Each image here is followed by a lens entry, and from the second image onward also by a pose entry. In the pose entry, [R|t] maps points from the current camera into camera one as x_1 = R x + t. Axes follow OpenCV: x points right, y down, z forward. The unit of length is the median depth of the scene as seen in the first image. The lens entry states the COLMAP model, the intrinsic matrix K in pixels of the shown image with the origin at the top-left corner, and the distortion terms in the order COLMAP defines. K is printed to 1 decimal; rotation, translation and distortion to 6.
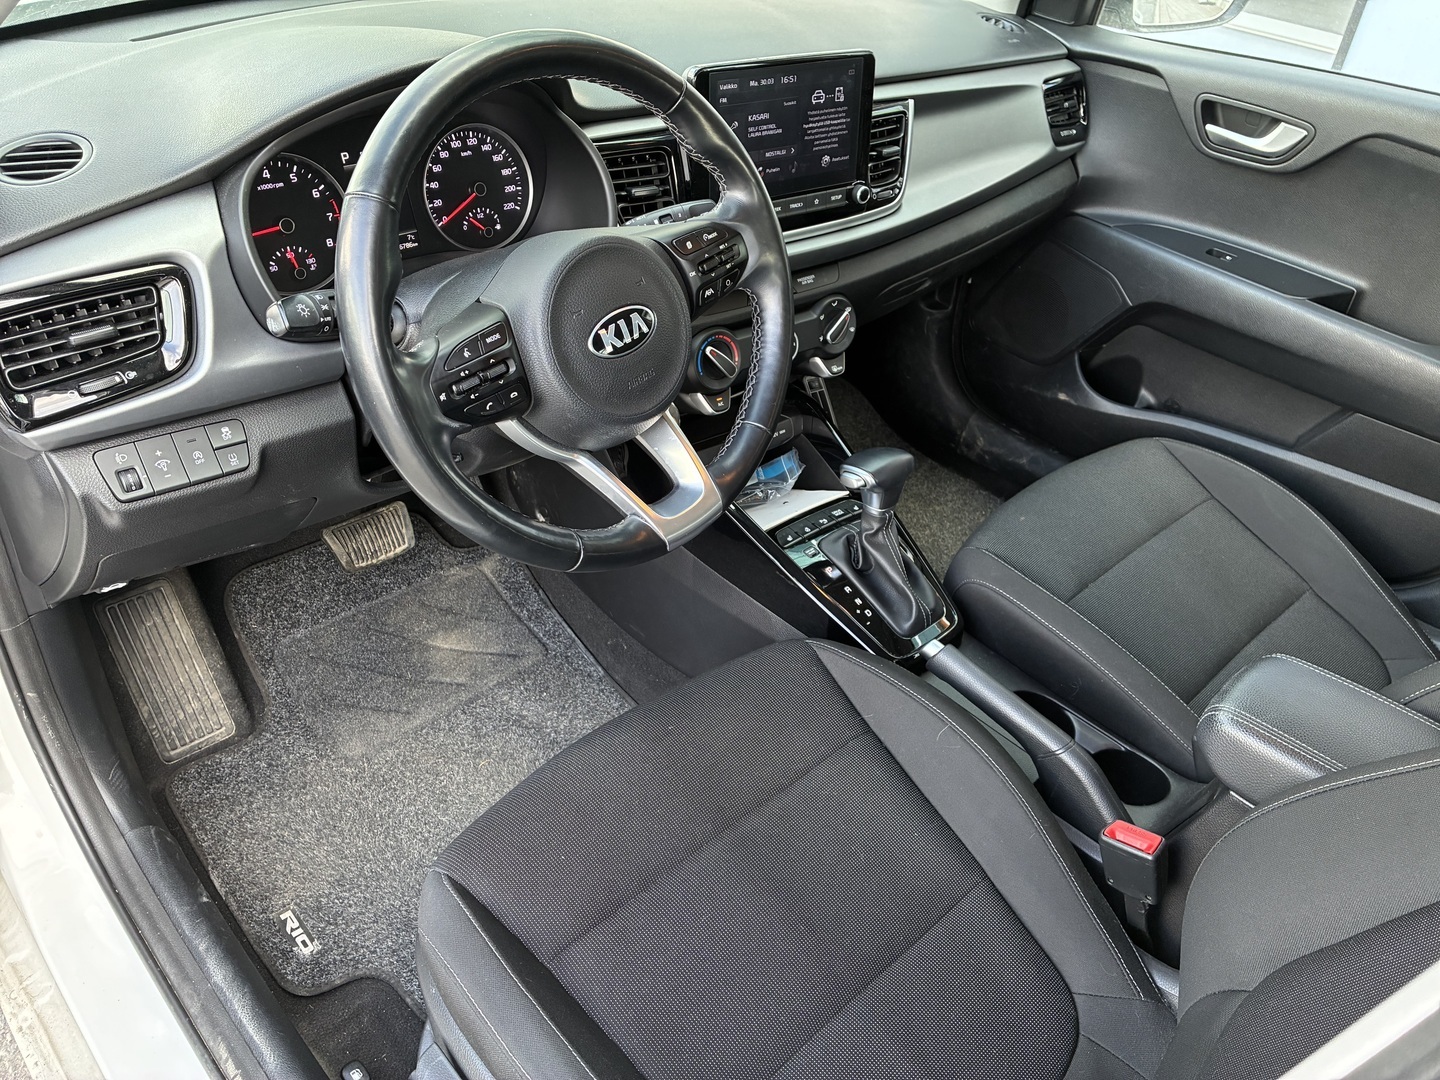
lens RADIAL K [[1105.9, 0, 720.1], [0, 1105.9, 538.3], [0, 0, 1]] dist [0.012643, -0.020012]
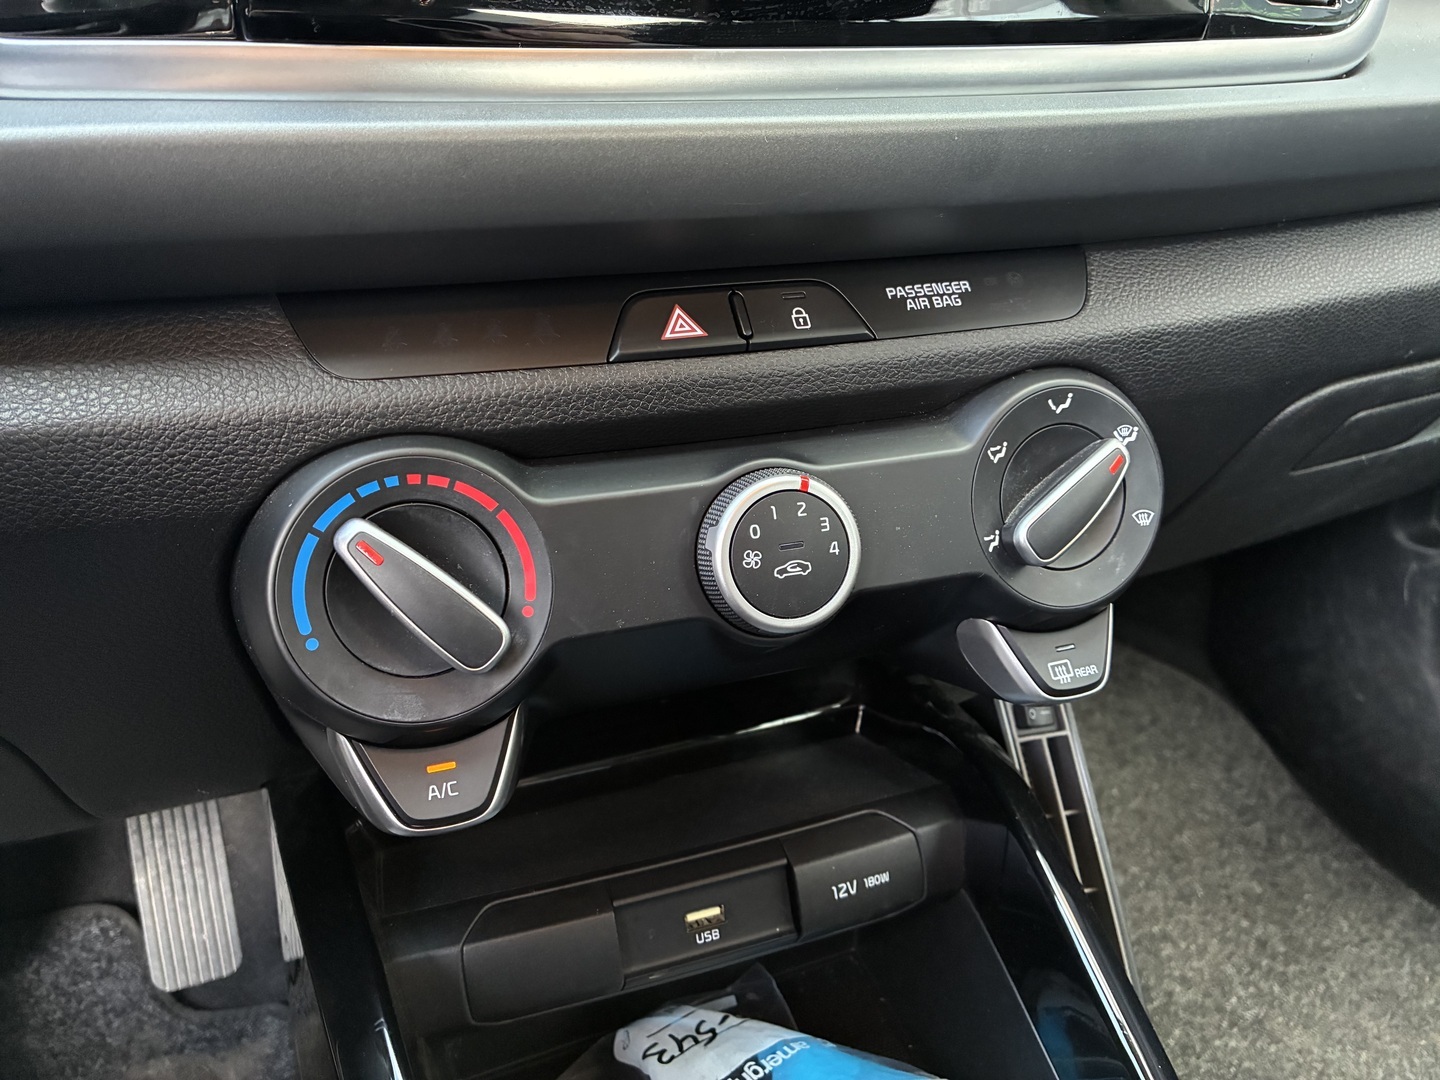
lens RADIAL K [[1105.9, 0, 729.7], [0, 1105.9, 551.4], [0, 0, 1]] dist [0.012643, -0.020012]
pose [[0.942376, 0.045178, -0.331492, 0.114683], [-0.120031, 0.970530, -0.208960, -0.118216], [0.312283, 0.236708, 0.920027, 0.744794]]
